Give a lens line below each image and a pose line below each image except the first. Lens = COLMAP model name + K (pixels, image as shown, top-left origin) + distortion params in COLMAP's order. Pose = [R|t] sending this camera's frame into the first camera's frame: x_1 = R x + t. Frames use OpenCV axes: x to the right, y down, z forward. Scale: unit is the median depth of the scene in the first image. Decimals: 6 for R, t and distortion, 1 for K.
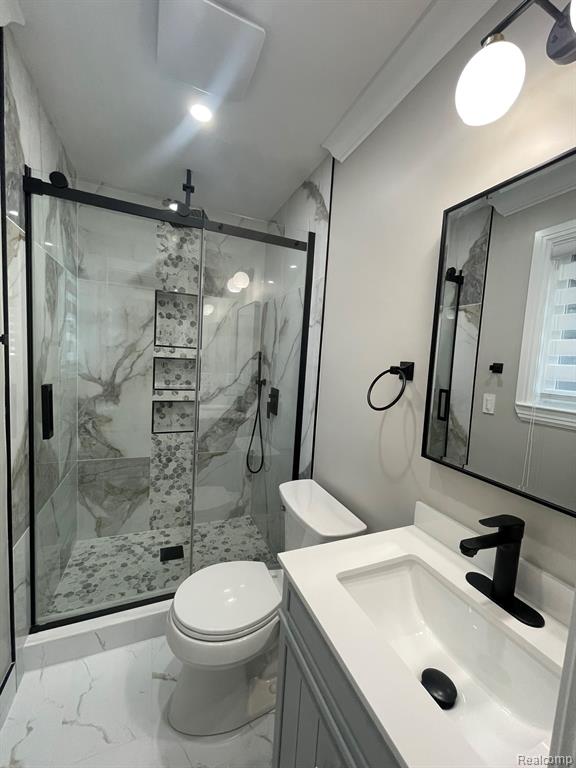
lens RADIAL K [[308.4, 0, 289.0], [0, 308.4, 384.9], [0, 0, 1]] dist [0.011237, -0.001419]
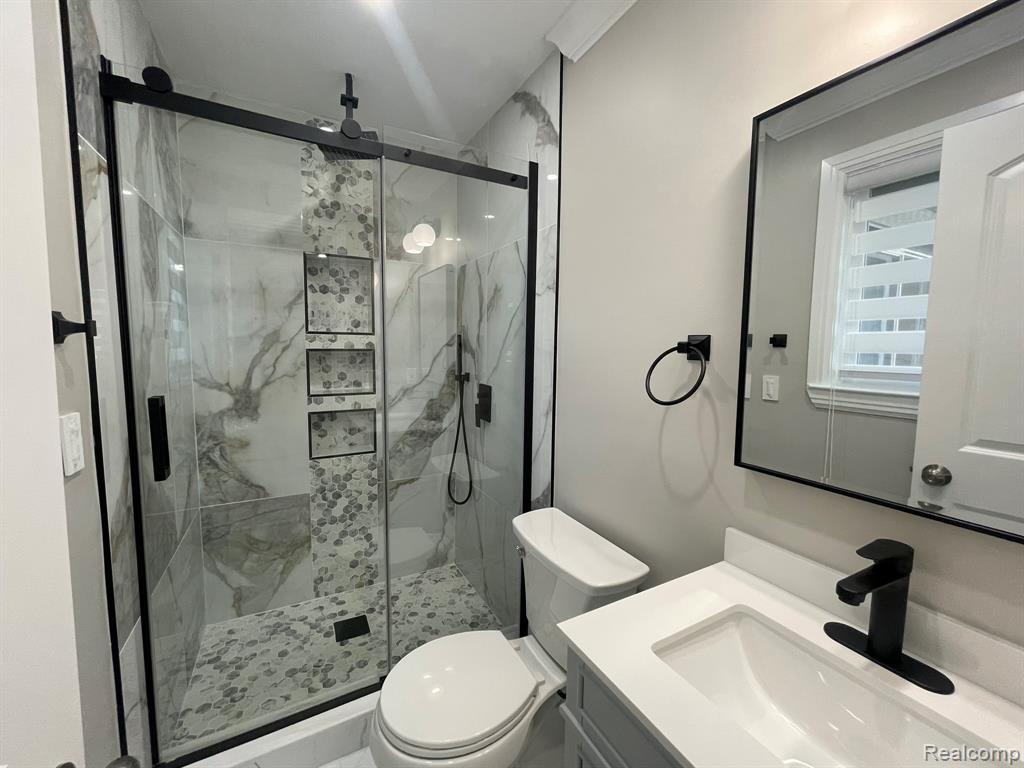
lens RADIAL K [[411.2, 0, 511.4], [0, 411.2, 382.1], [0, 0, 1]] dist [0.011237, -0.001419]
pose [[0.994613, -0.056334, 0.087019, -0.086153], [0.055761, 0.998404, 0.009003, 0.000899], [-0.087387, -0.004102, 0.996166, 0.052598]]
